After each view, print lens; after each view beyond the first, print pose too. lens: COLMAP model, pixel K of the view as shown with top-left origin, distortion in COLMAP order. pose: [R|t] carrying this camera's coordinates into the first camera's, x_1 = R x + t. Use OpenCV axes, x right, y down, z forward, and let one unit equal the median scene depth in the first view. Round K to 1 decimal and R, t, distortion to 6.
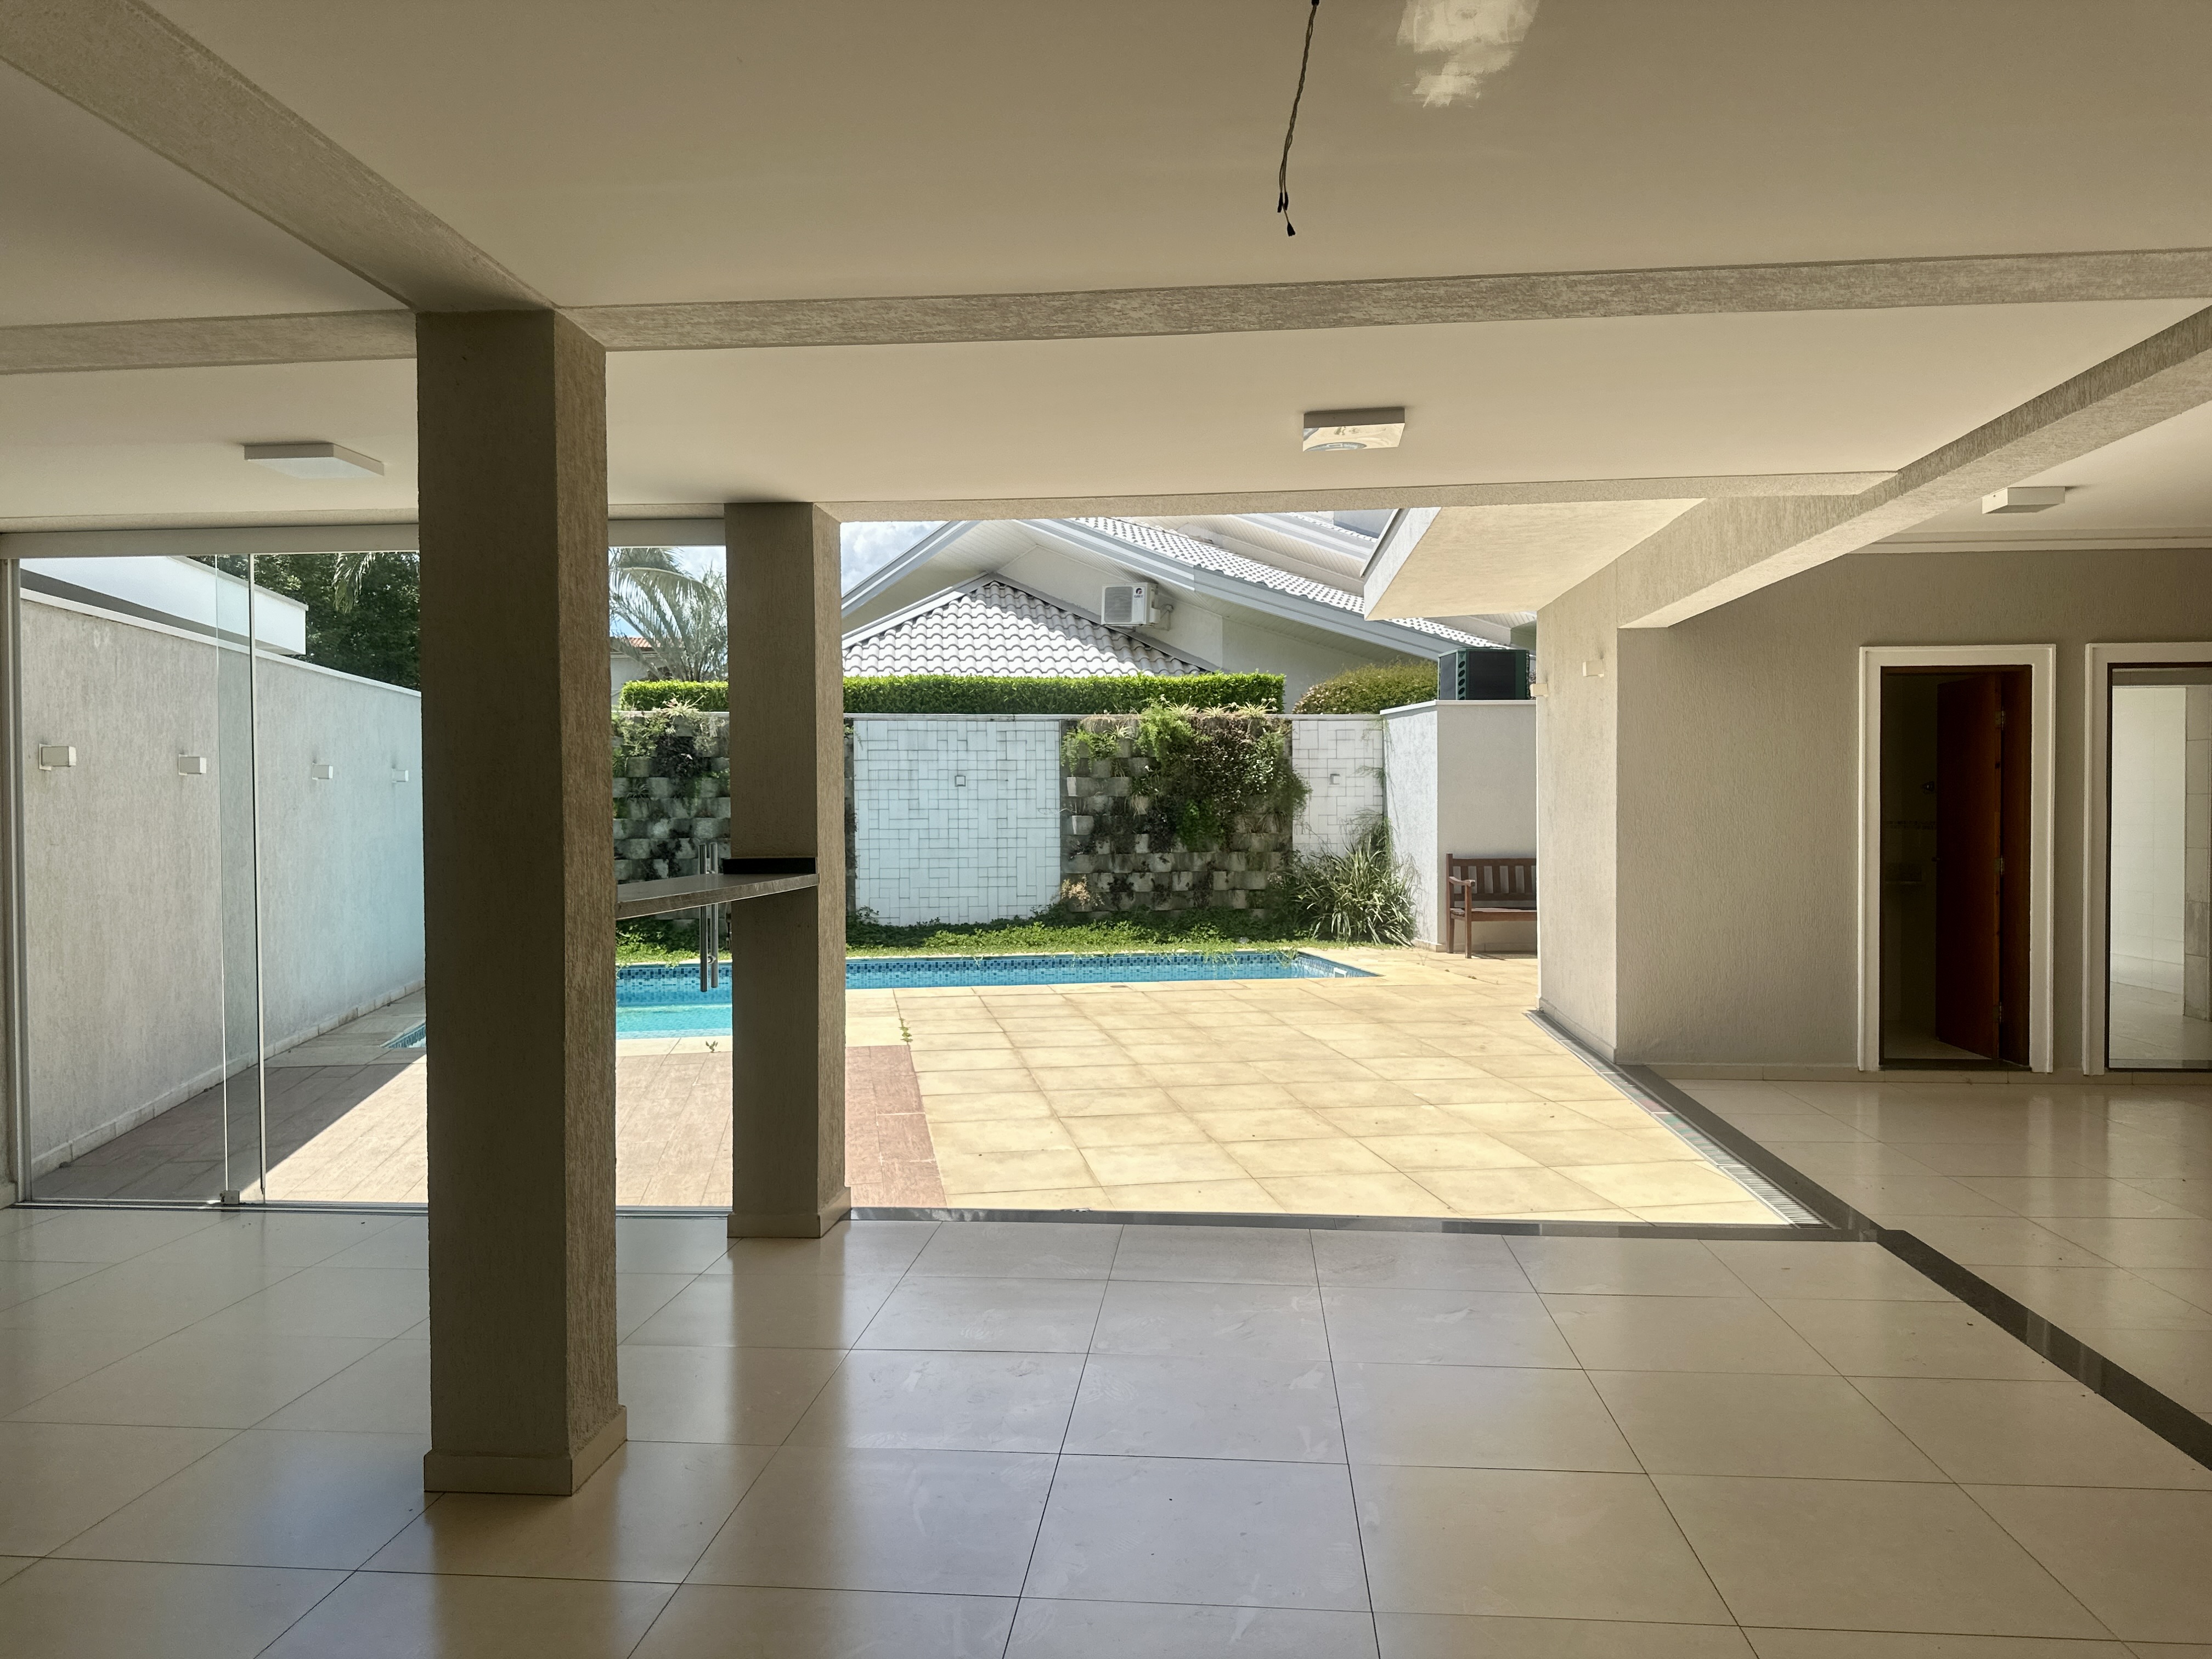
lens RADIAL K [[1565.5, 0, 1106.2], [0, 1565.5, 839.1], [0, 0, 1]] dist [0.093030, -0.103785]
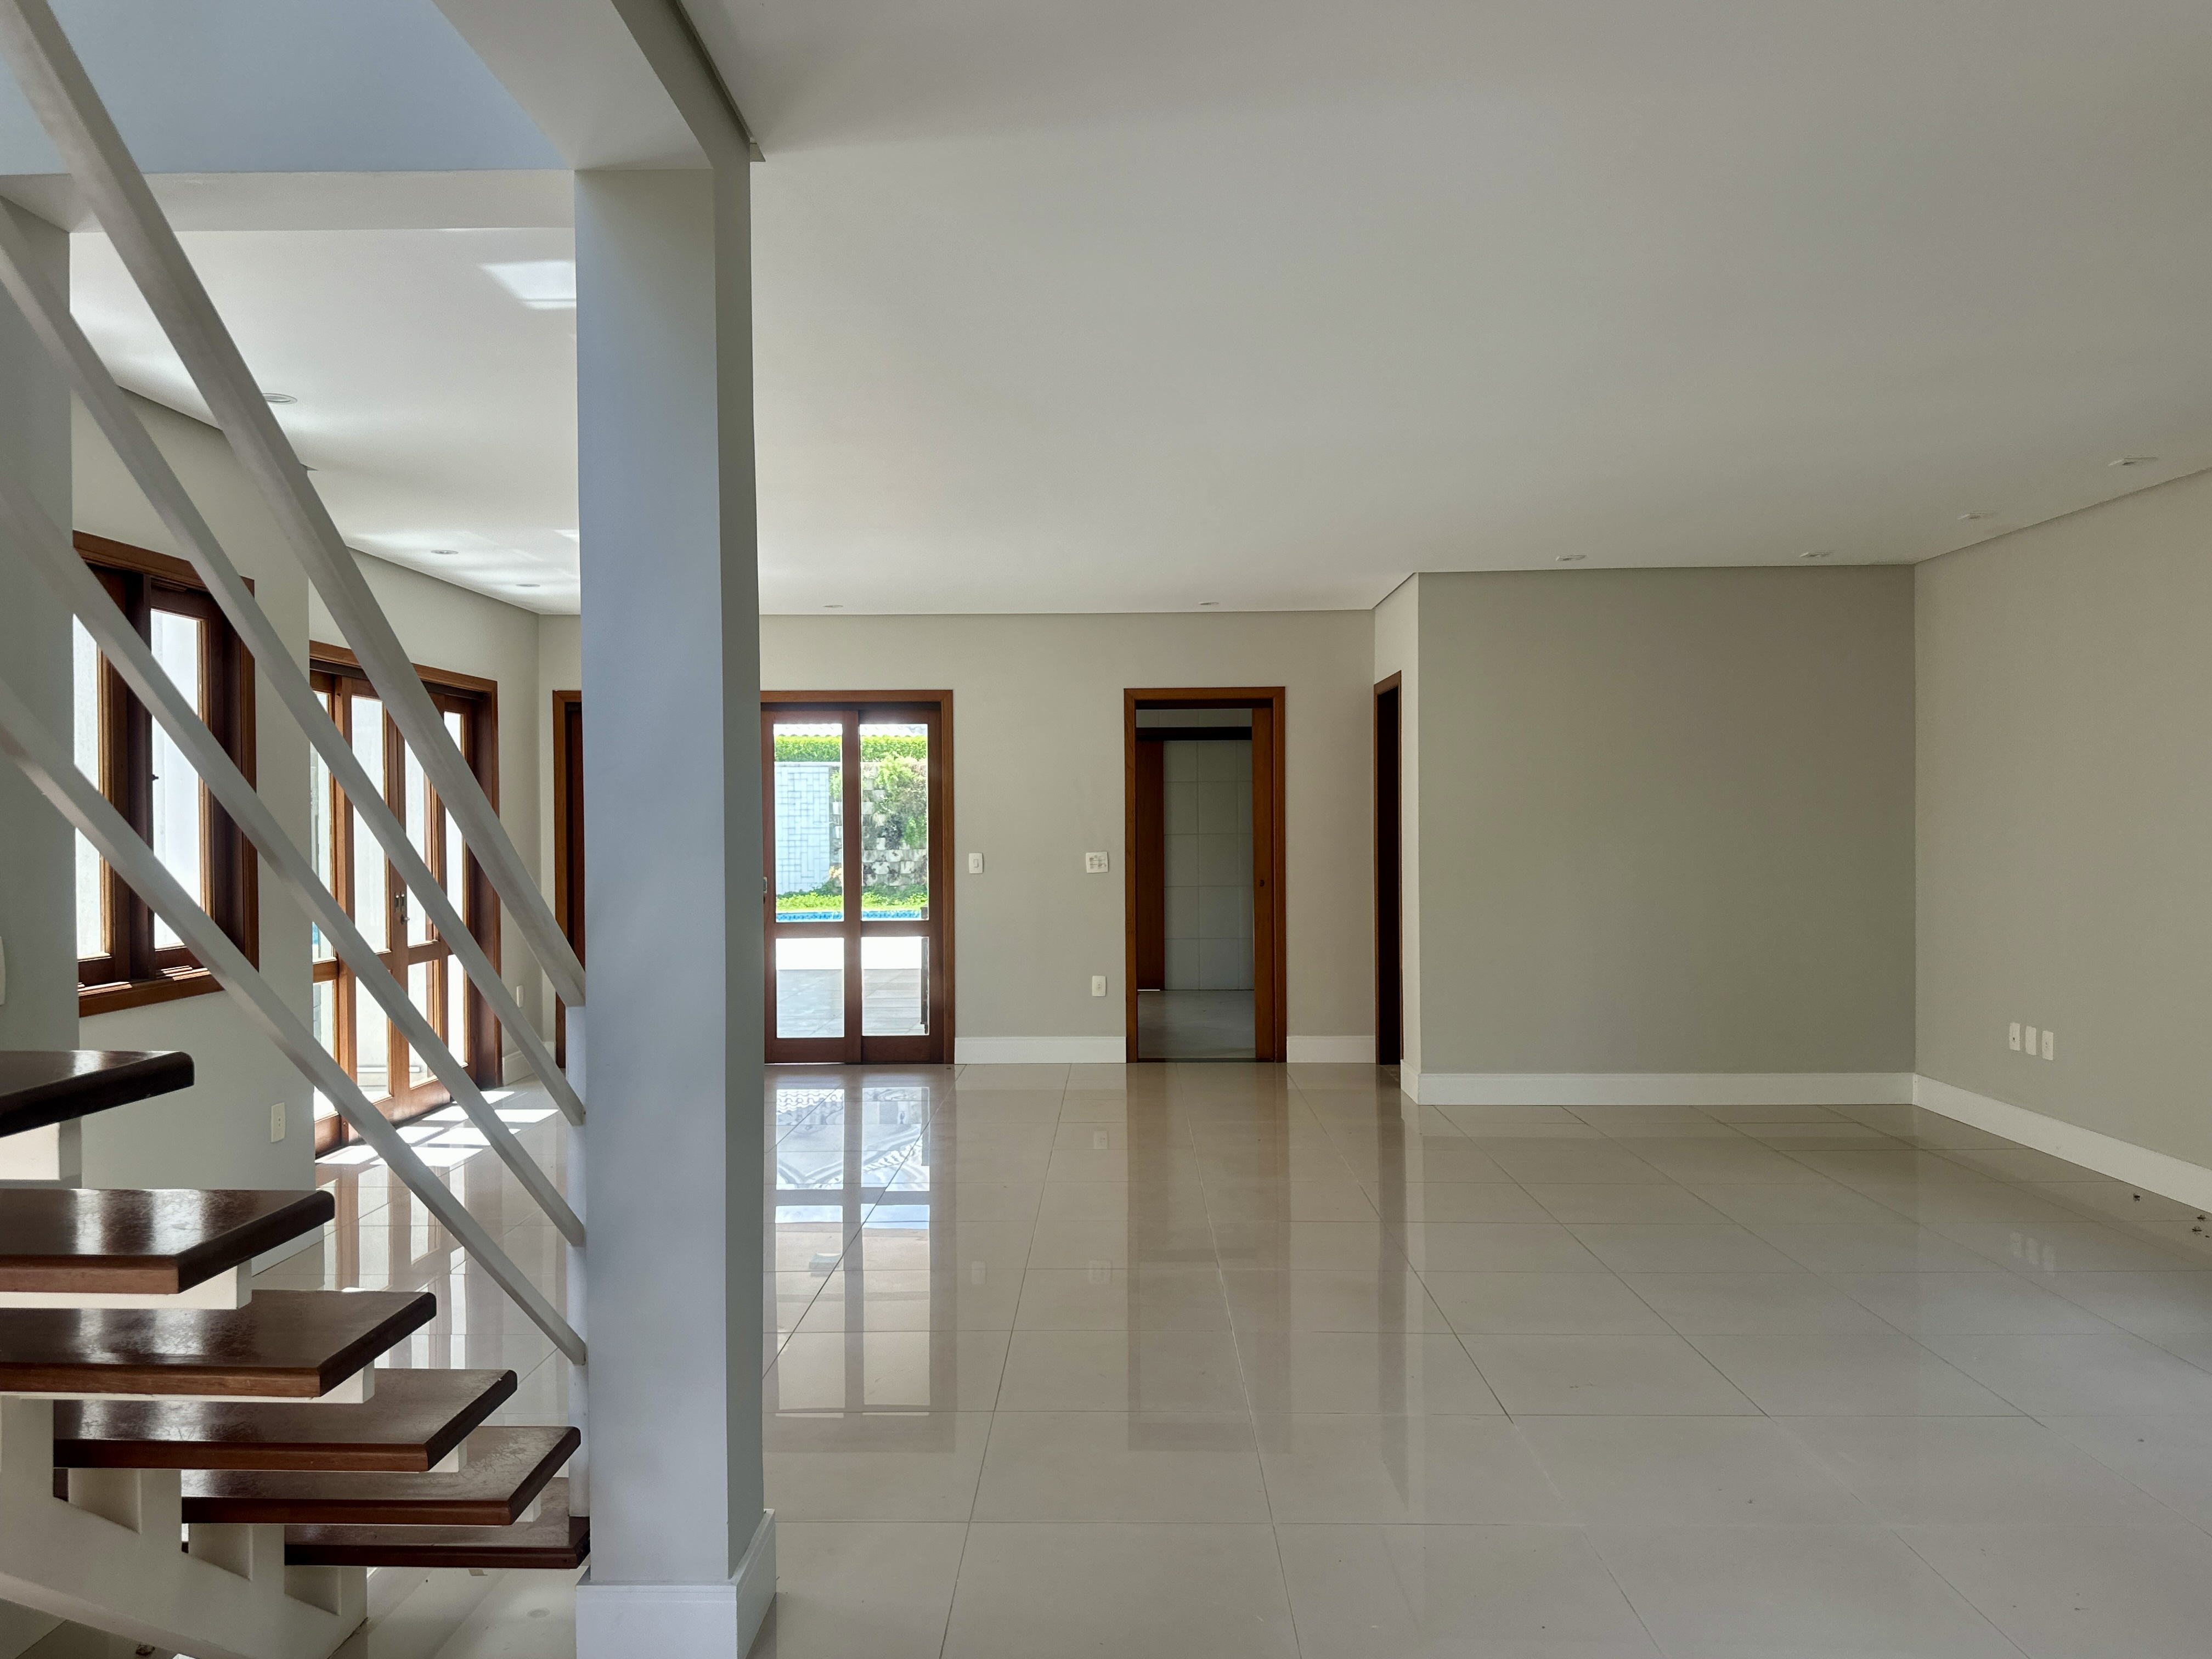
lens RADIAL K [[1637.9, 0, 1101.2], [0, 1637.9, 838.4], [0, 0, 1]] dist [0.097495, -0.105081]
pose [[0.997553, 0.000401, 0.069913, 0.138410], [0.000231, 0.999959, -0.009018, 0.013292], [-0.069913, 0.009012, 0.997512, -0.727874]]
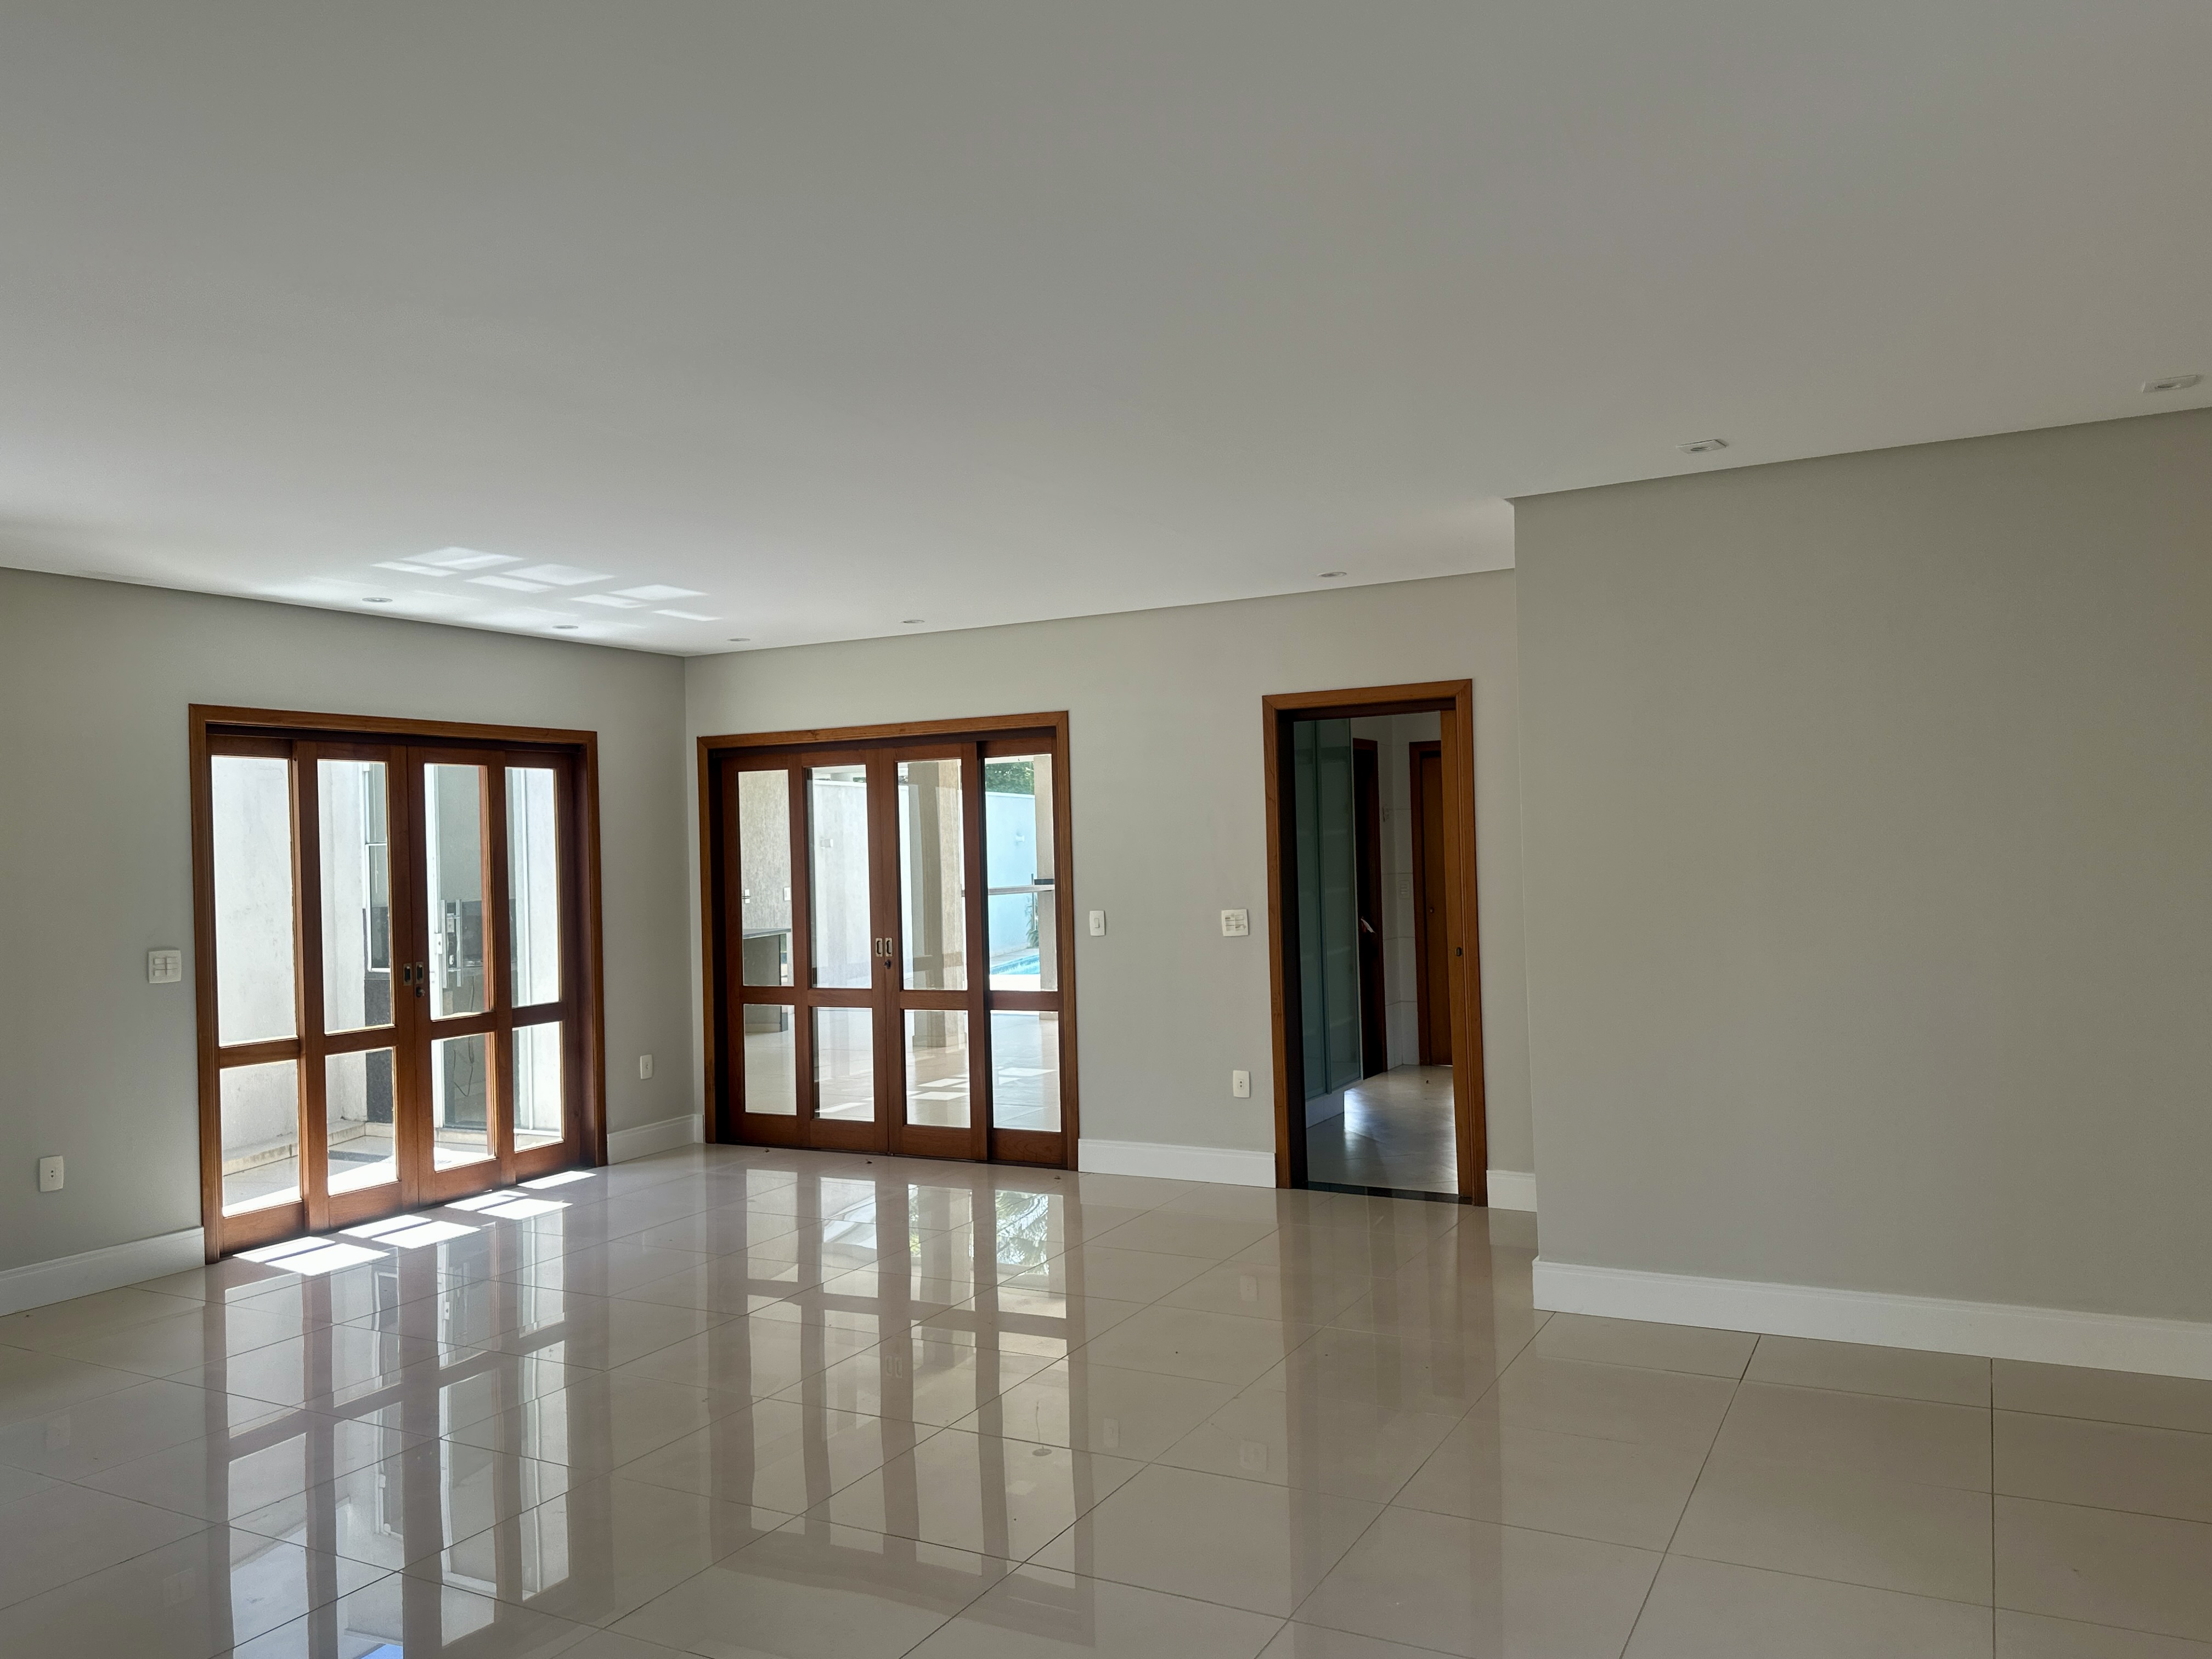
lens RADIAL K [[1637.9, 0, 1112.6], [0, 1637.9, 833.5], [0, 0, 1]] dist [0.097495, -0.105081]
pose [[0.916795, -0.021277, -0.398791, 0.360613], [0.013163, 0.999647, -0.023075, -0.000050], [0.399141, 0.015905, 0.916752, -0.545515]]
